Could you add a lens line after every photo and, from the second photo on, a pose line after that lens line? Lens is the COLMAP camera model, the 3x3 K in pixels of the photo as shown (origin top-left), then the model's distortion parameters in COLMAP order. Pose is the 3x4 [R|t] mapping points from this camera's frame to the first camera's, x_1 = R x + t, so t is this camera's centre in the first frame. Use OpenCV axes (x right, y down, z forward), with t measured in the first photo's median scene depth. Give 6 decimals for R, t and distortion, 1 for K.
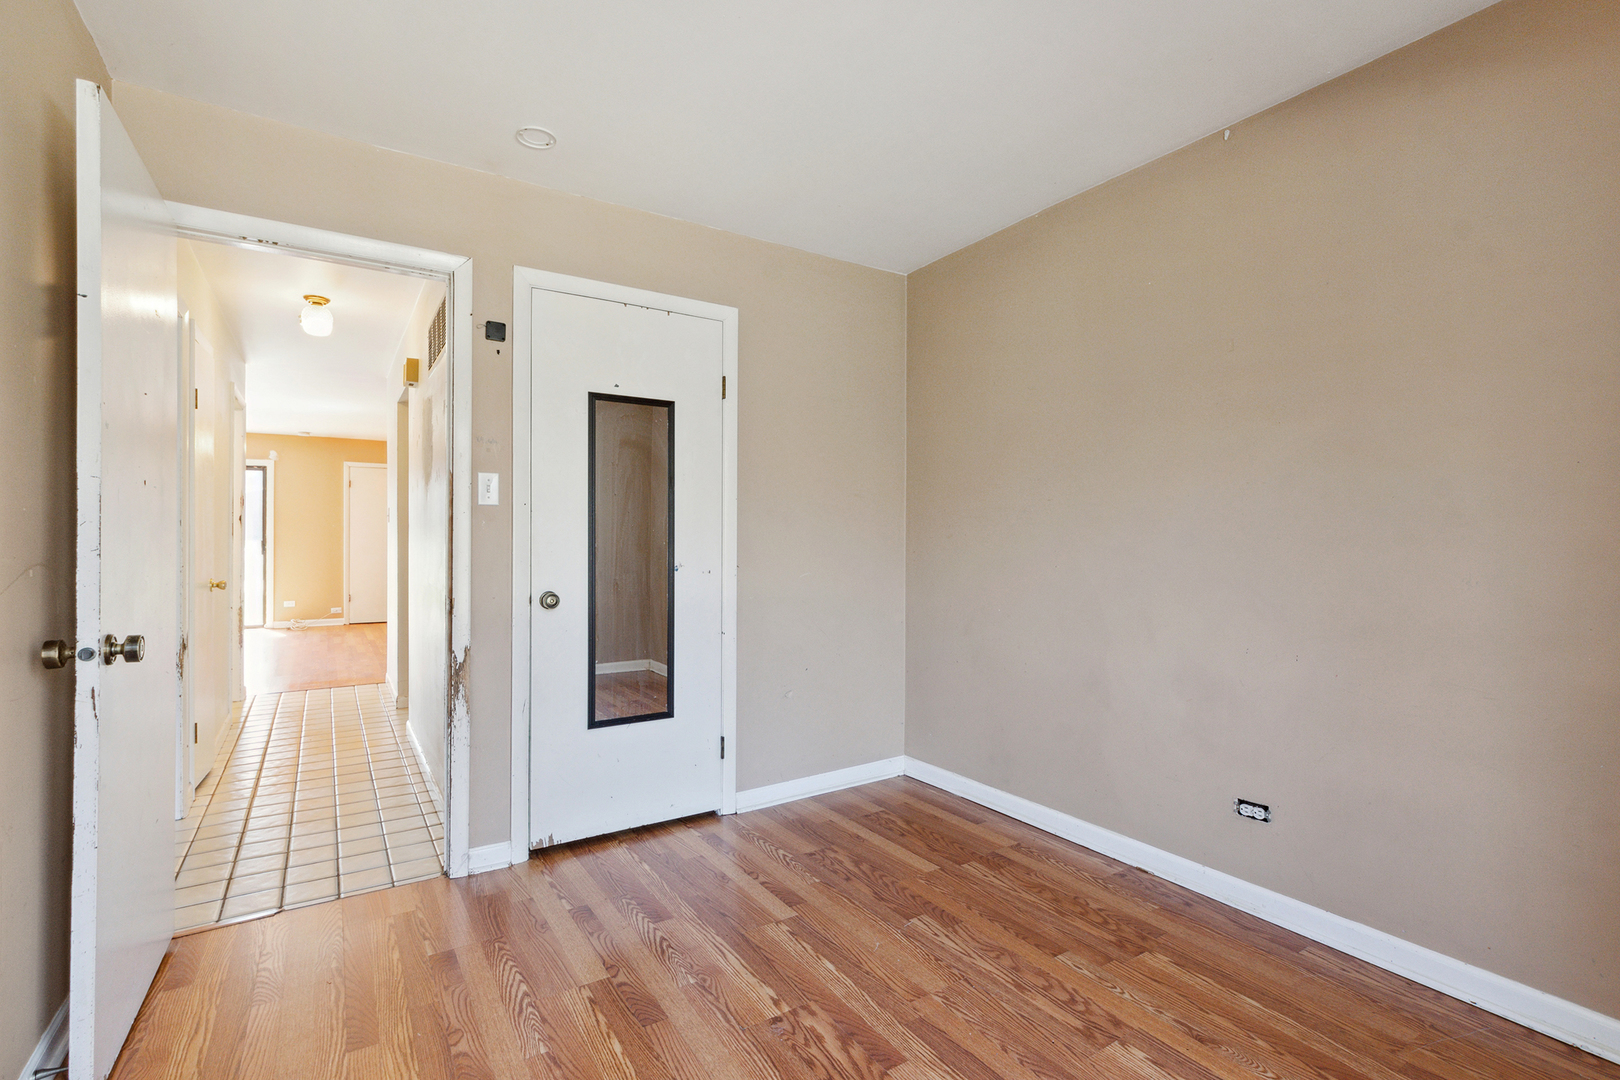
lens RADIAL K [[727.6, 0, 795.3], [0, 727.6, 545.5], [0, 0, 1]] dist [0.000870, -0.000546]
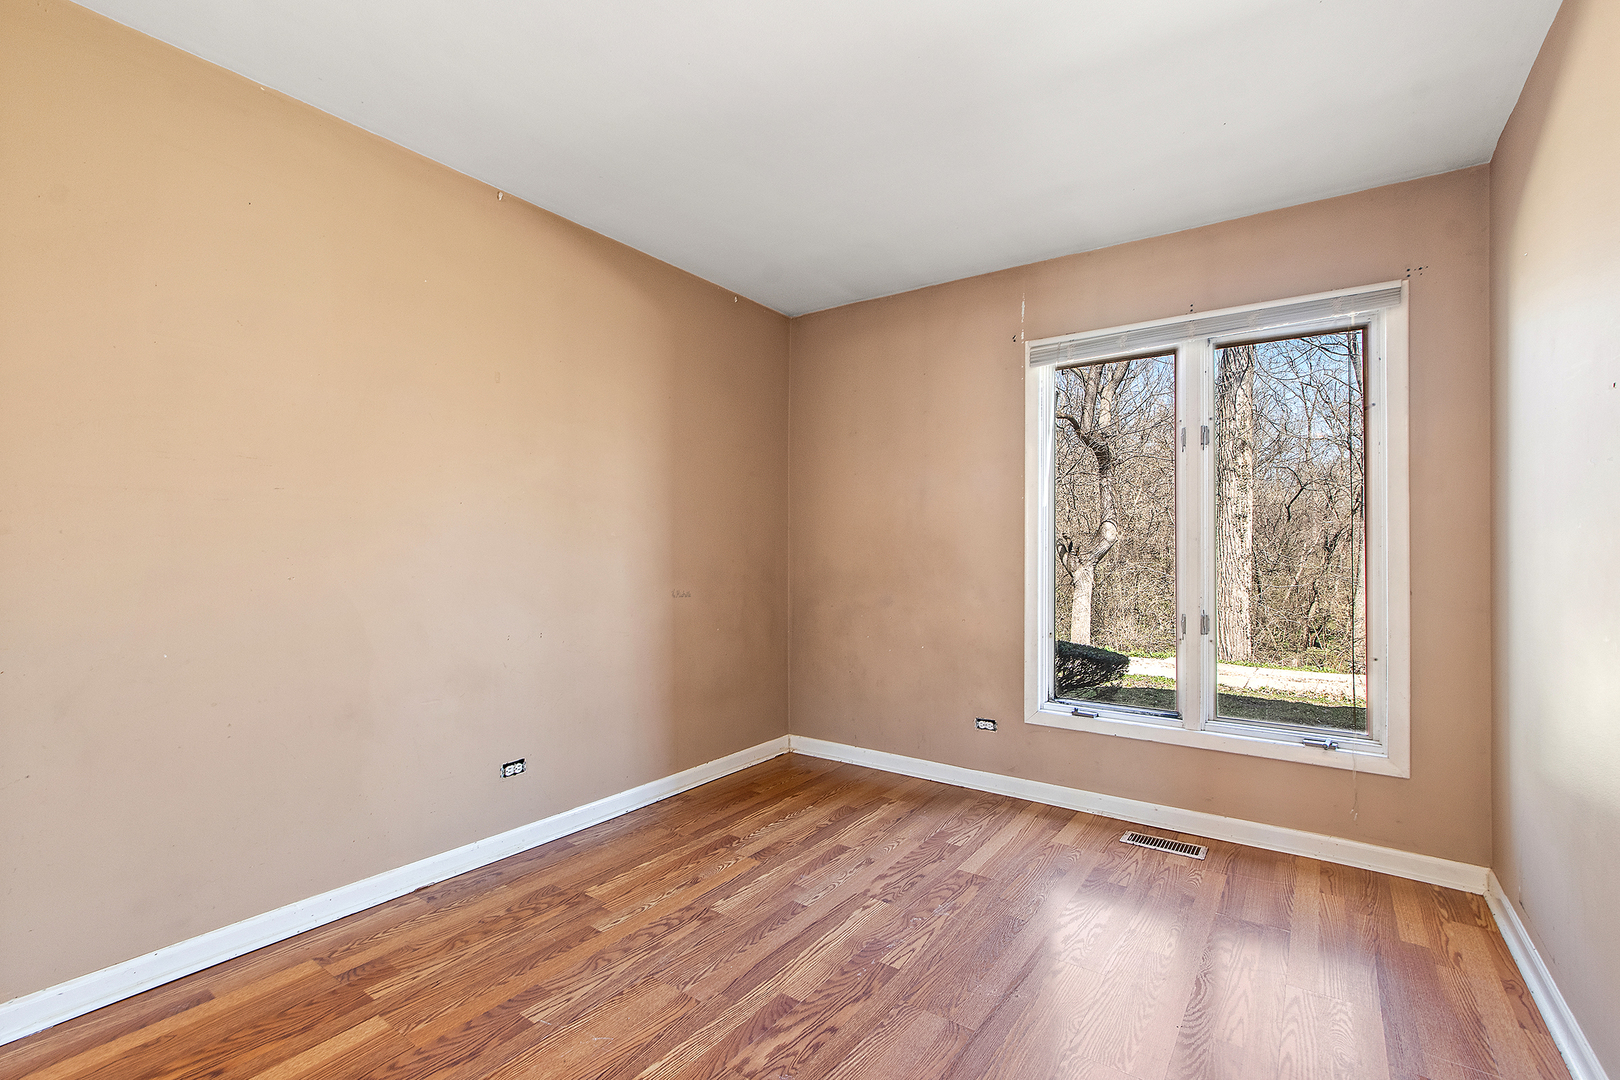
lens RADIAL K [[727.6, 0, 795.3], [0, 727.6, 545.5], [0, 0, 1]] dist [0.000870, -0.000546]
pose [[-0.357790, 0.003345, 0.933796, -0.742163], [0.001257, 0.999994, -0.003100, -0.002264], [-0.933801, 0.000064, -0.357792, 1.101316]]
